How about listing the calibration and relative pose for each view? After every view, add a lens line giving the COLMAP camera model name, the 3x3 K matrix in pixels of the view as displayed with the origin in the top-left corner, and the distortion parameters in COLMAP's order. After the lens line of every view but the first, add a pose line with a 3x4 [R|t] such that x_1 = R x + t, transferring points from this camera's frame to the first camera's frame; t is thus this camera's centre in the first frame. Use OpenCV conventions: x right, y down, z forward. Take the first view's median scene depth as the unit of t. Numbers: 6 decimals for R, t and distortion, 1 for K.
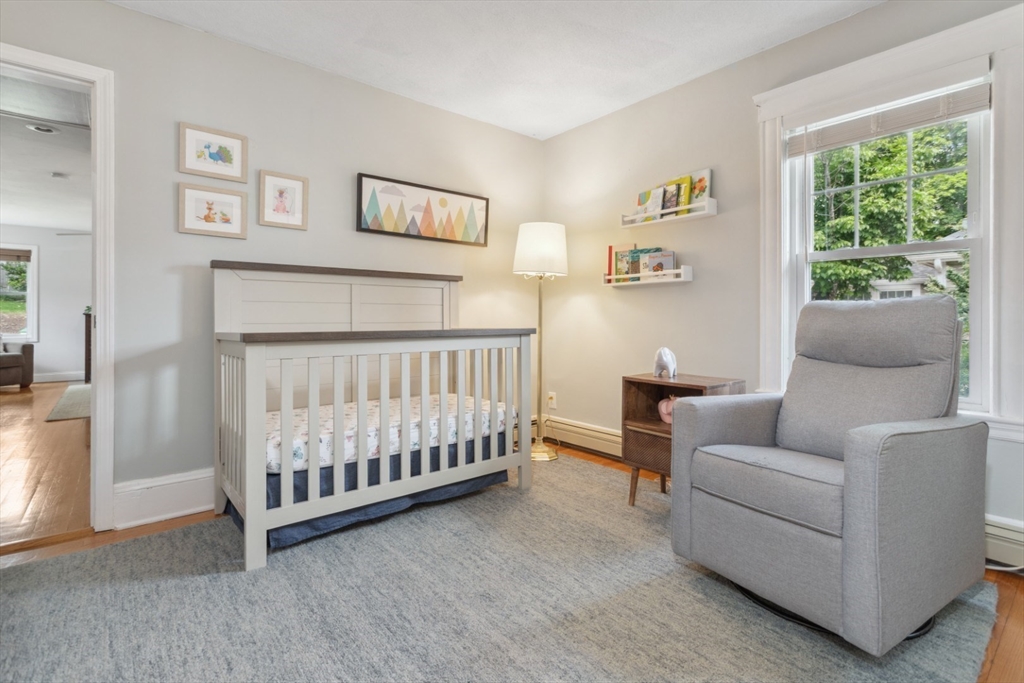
lens RADIAL K [[487.6, 0, 522.3], [0, 487.6, 319.4], [0, 0, 1]] dist [-0.001954, 0.001343]
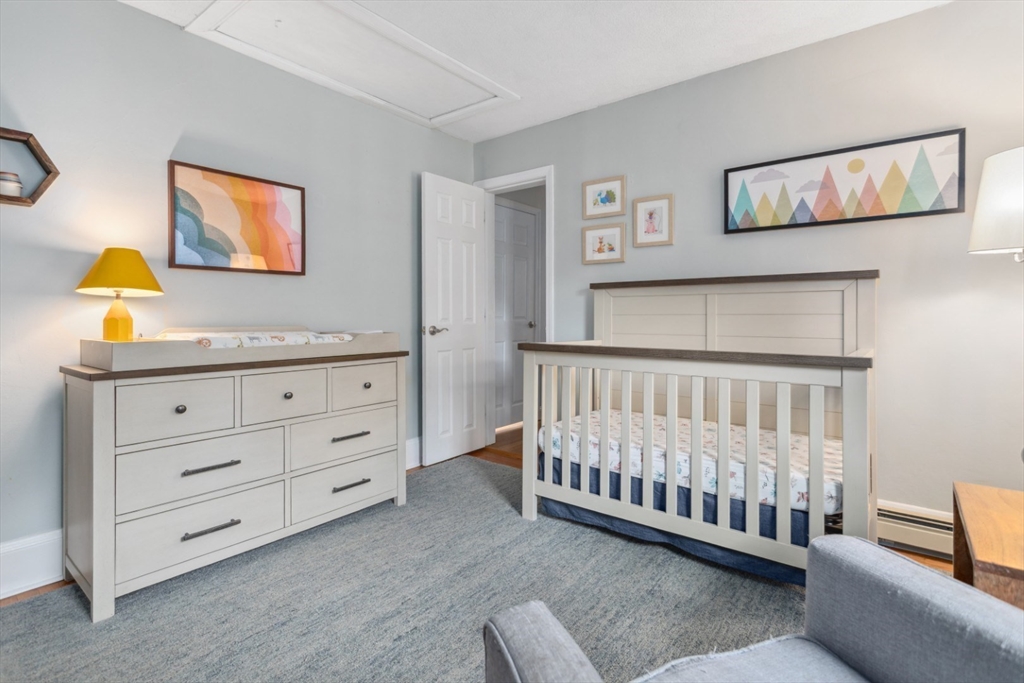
lens RADIAL K [[487.6, 0, 499.9], [0, 487.6, 313.4], [0, 0, 1]] dist [-0.001954, 0.001343]
pose [[0.190203, -0.002977, -0.981740, 0.558012], [0.000051, 0.999995, -0.003023, -0.036932], [0.981745, 0.000525, 0.190202, 0.493782]]
